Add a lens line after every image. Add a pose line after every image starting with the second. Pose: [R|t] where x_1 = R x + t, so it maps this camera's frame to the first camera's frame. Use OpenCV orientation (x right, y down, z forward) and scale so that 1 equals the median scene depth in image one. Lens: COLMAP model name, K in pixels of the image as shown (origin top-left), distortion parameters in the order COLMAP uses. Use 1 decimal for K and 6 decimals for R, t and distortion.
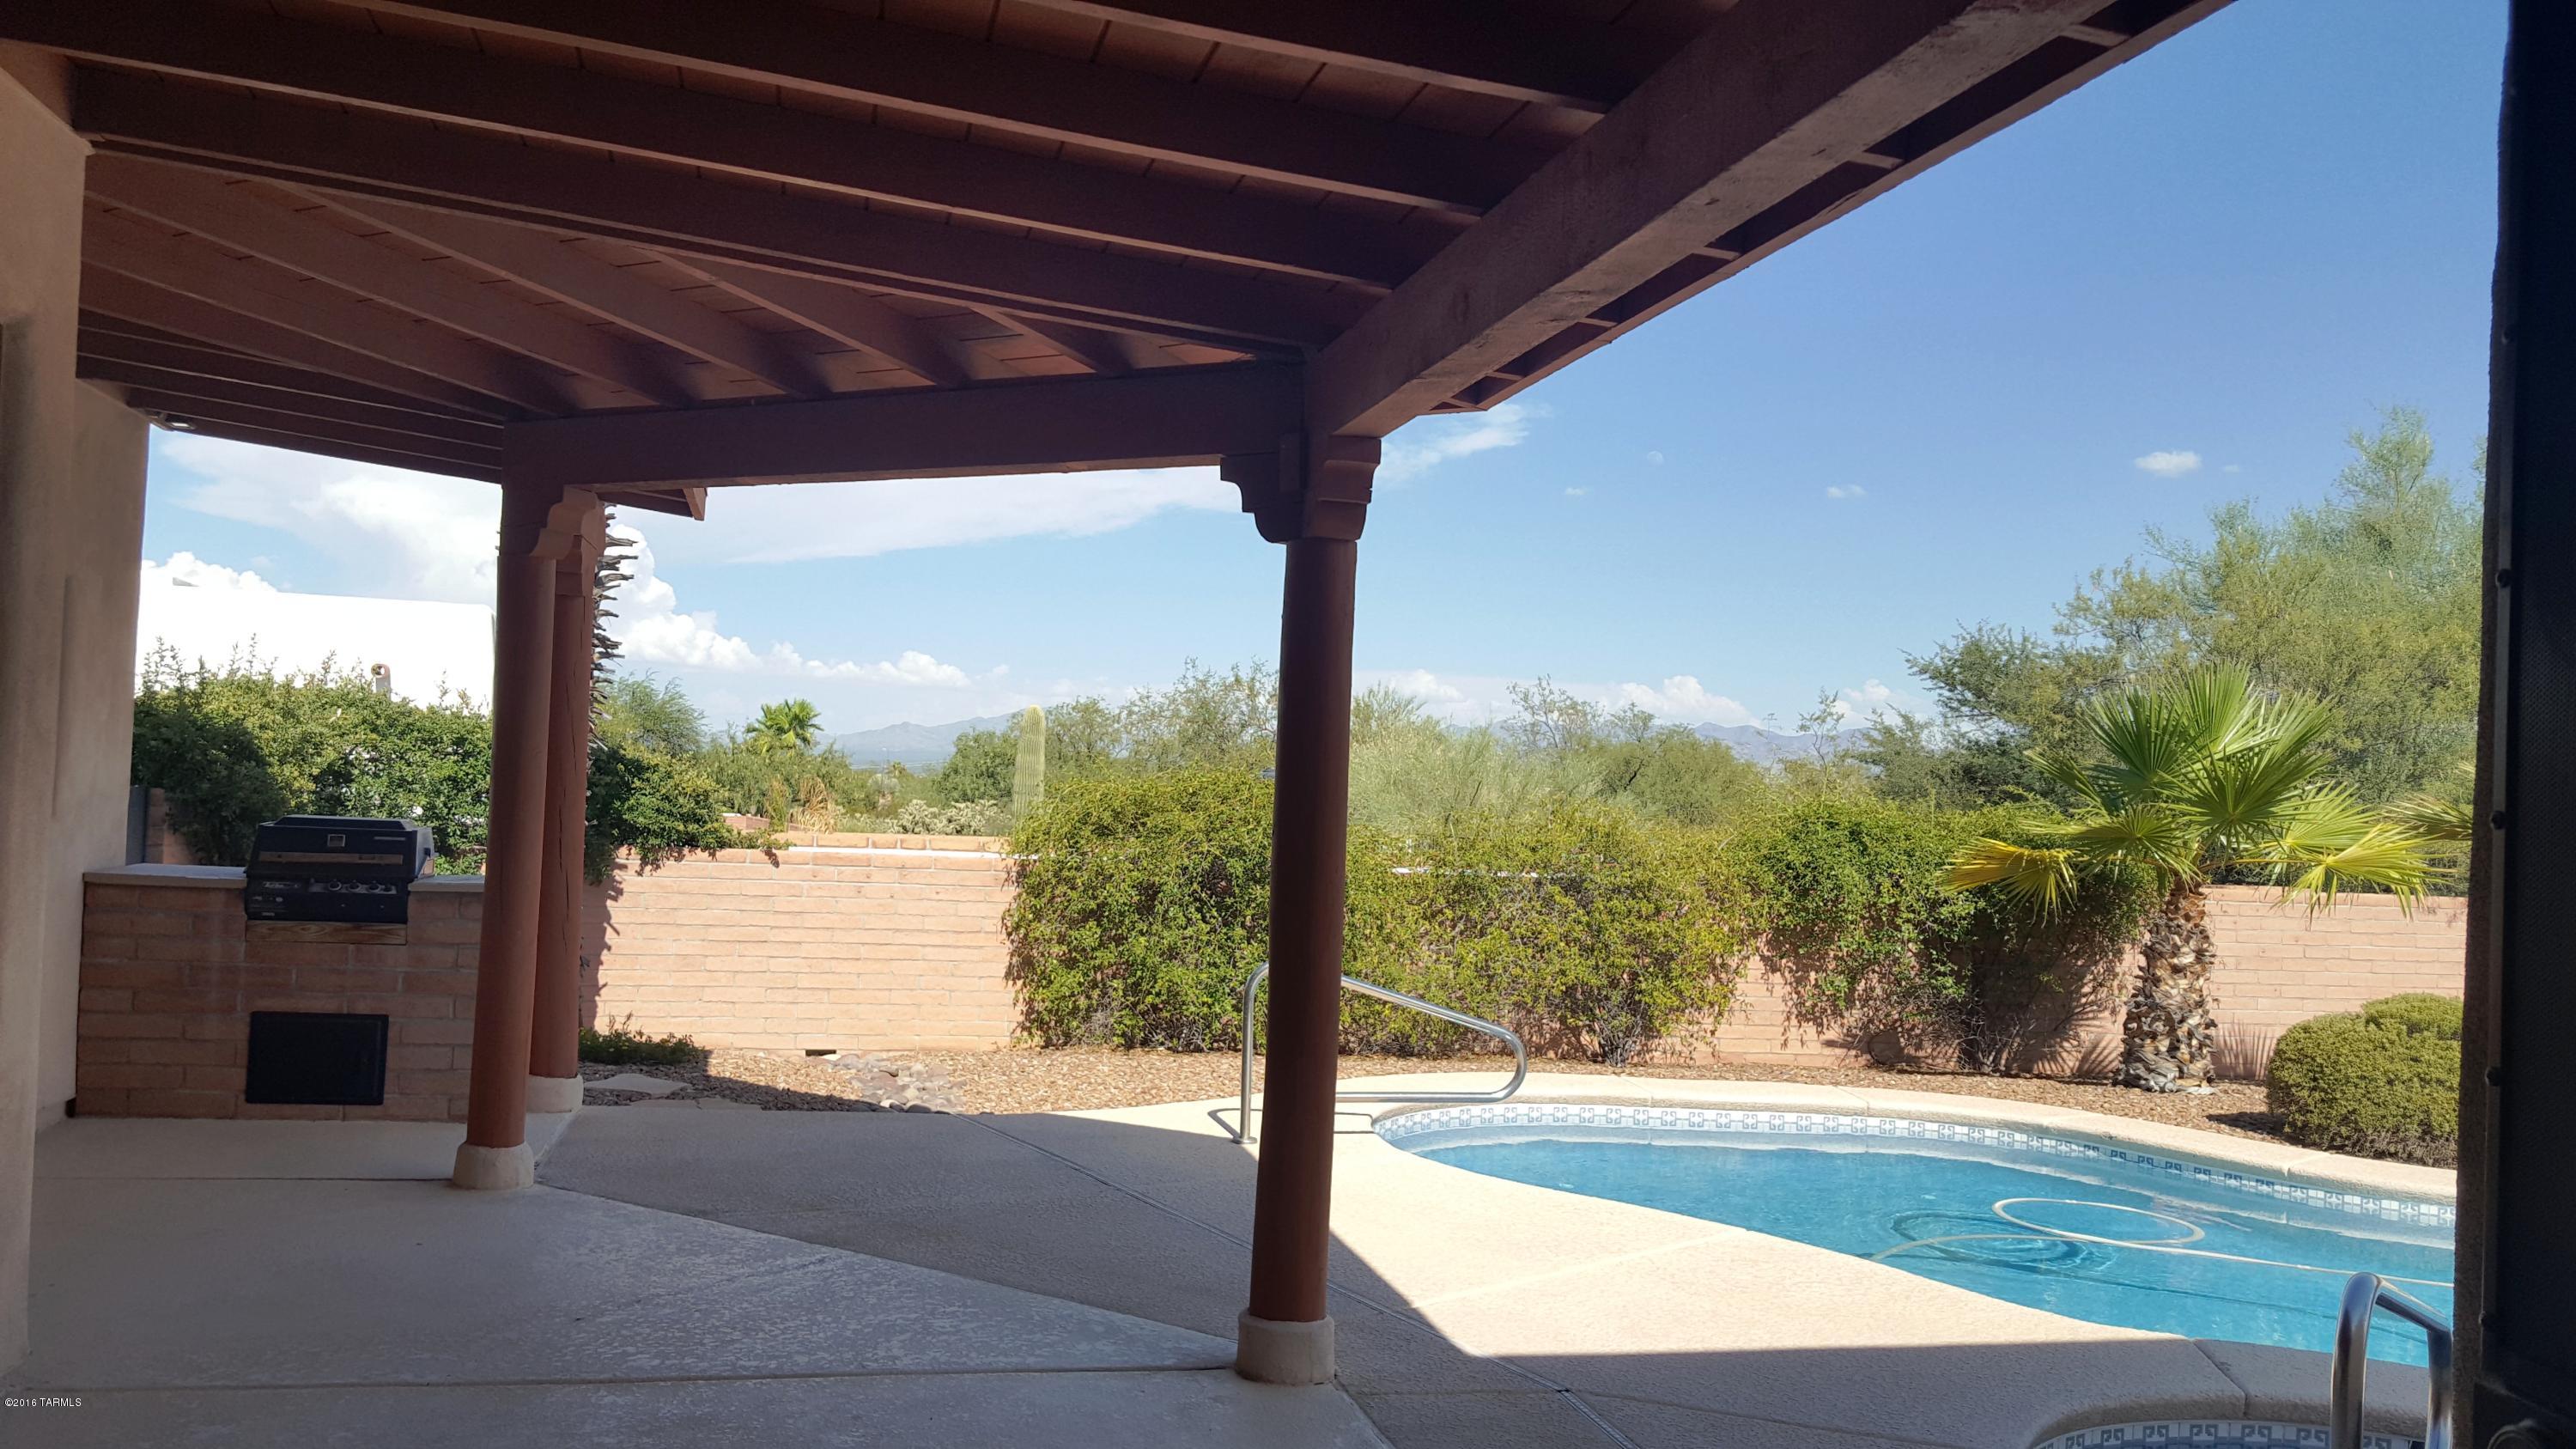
lens RADIAL K [[1937.8, 0, 1277.2], [0, 1937.8, 728.4], [0, 0, 1]] dist [0.092551, -0.140751]
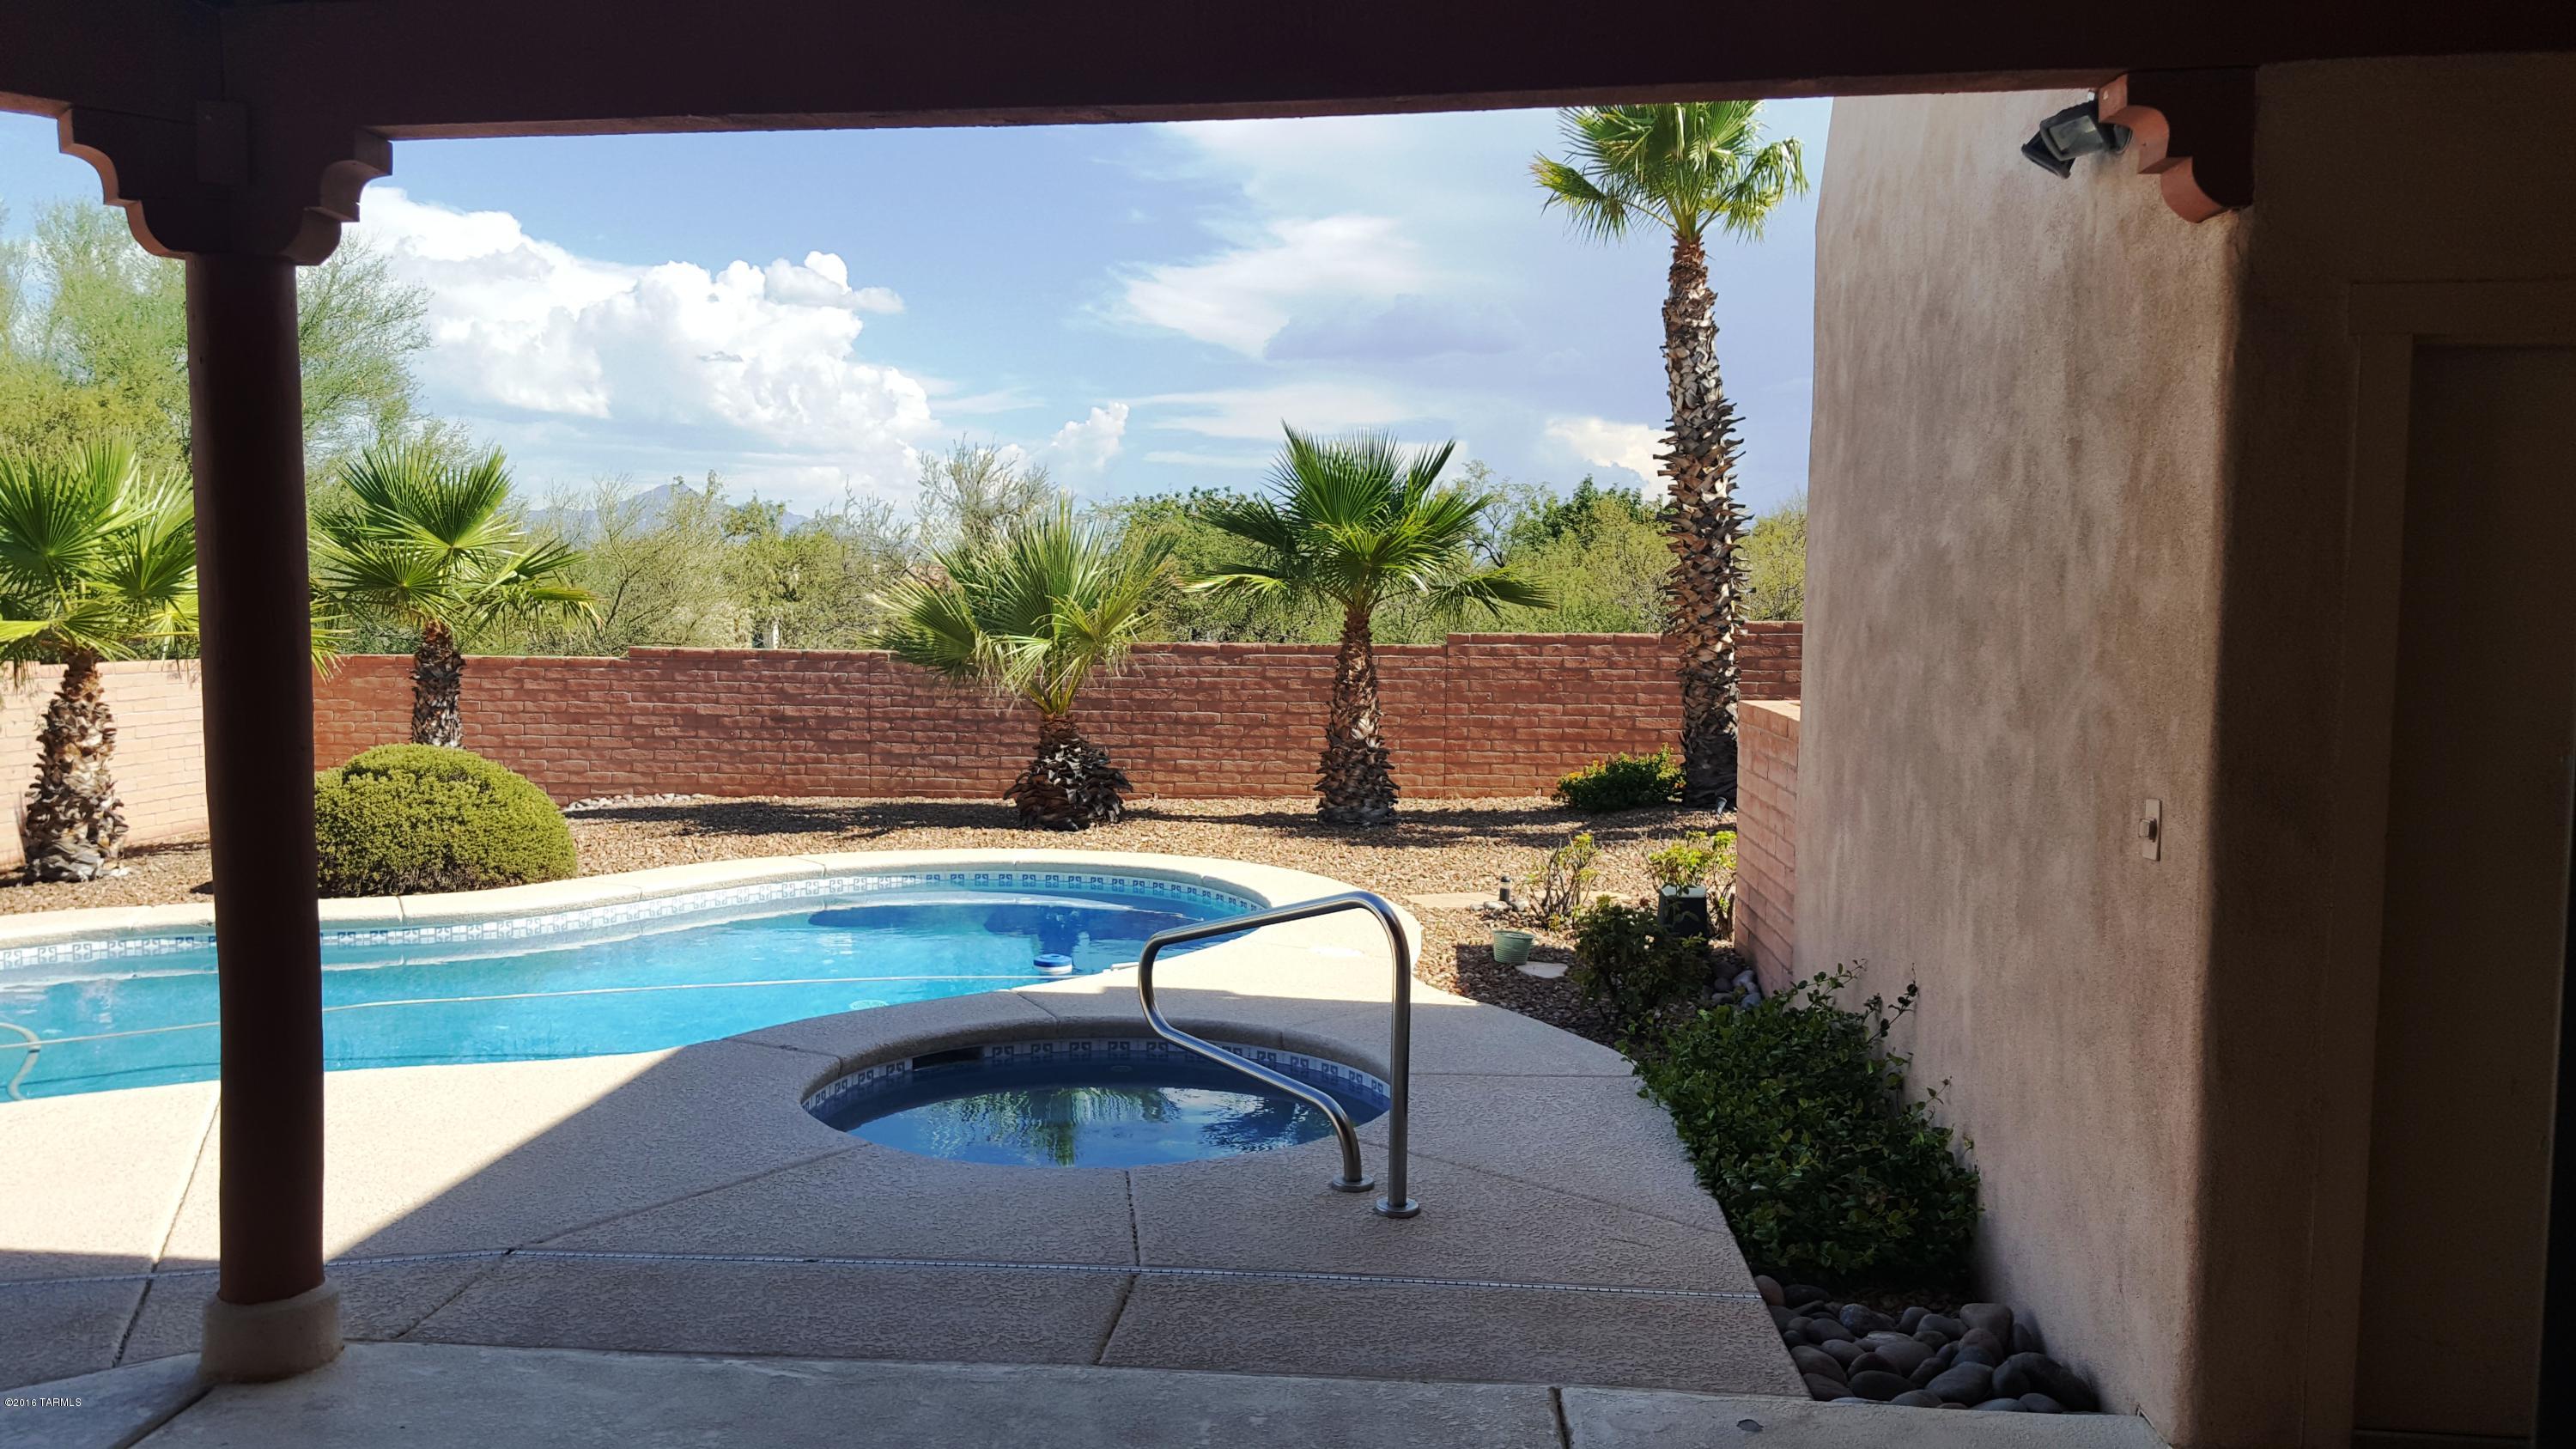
lens RADIAL K [[1868.6, 0, 1286.7], [0, 1868.6, 726.9], [0, 0, 1]] dist [0.002876, 0.001087]
pose [[0.322706, -0.100363, 0.941163, -0.212921], [-0.019534, 0.993444, 0.112636, -0.003900], [-0.946298, -0.054733, 0.318630, 0.156376]]
